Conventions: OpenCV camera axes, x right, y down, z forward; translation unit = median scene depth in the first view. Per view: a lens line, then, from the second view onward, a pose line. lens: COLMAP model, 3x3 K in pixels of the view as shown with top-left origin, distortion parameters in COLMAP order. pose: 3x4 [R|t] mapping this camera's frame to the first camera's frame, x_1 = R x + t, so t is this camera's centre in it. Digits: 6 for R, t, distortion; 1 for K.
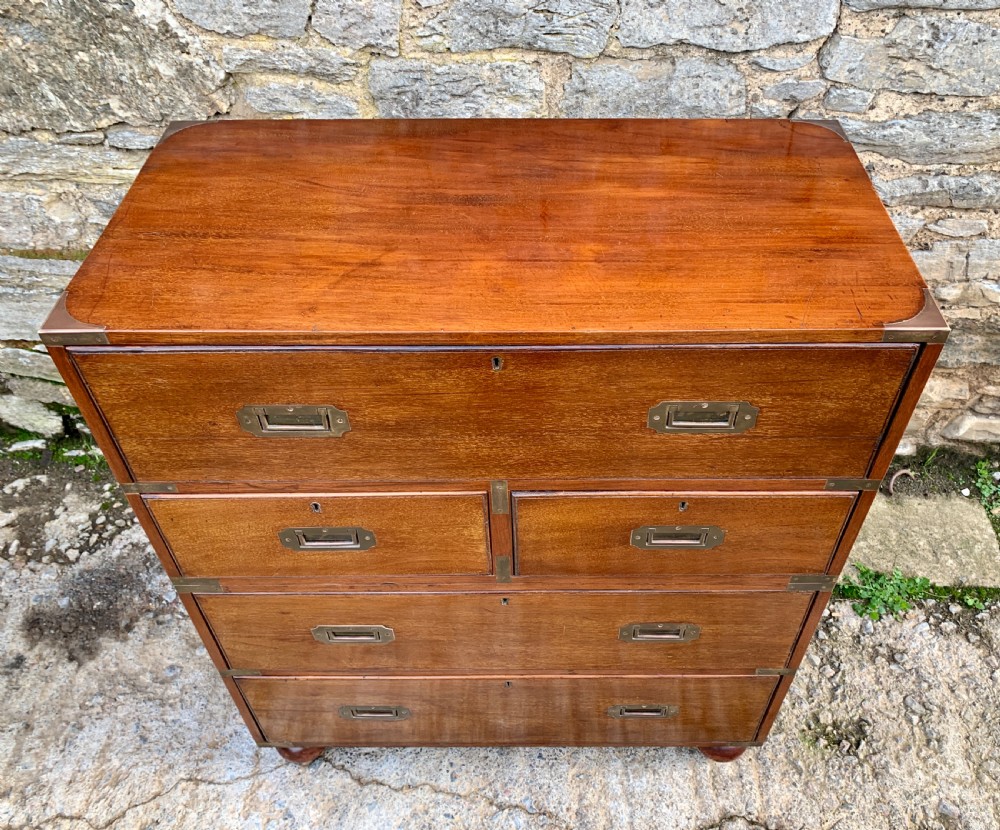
lens RADIAL K [[843.7, 0, 537.9], [0, 843.7, 409.5], [0, 0, 1]] dist [0.002741, 0.000548]
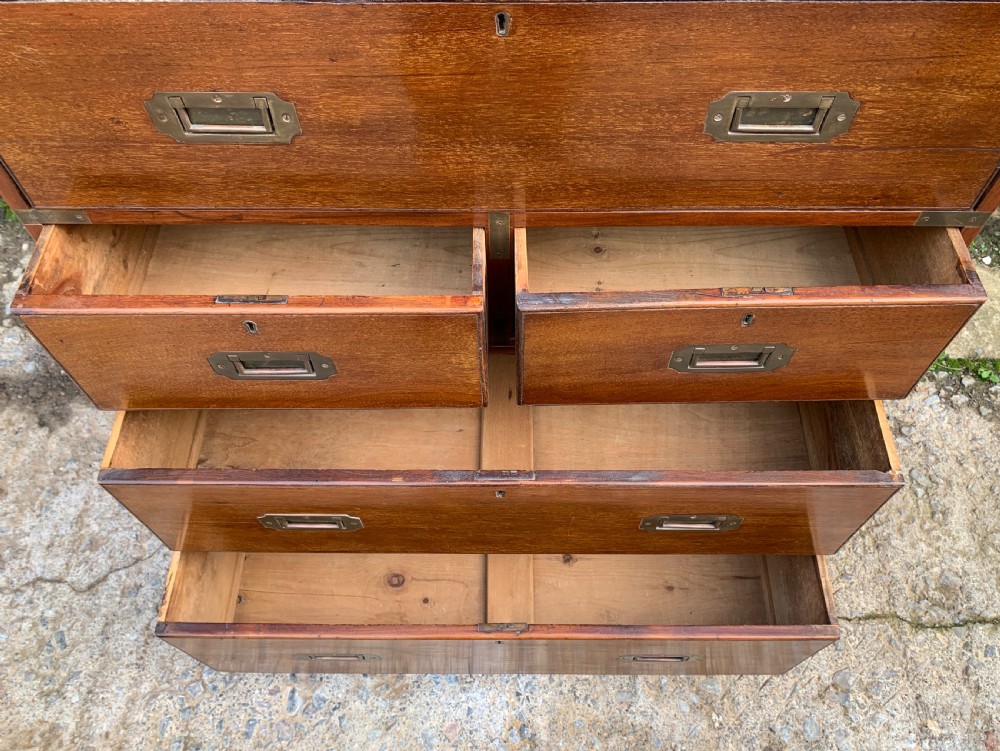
lens RADIAL K [[791.0, 0, 511.2], [0, 791.0, 376.9], [0, 0, 1]] dist [-0.004631, -0.004626]
pose [[0.999965, 0.008056, -0.002229, -0.020820], [-0.007361, 0.975066, 0.221795, 0.045539], [0.003960, -0.221770, 0.975091, 0.159938]]
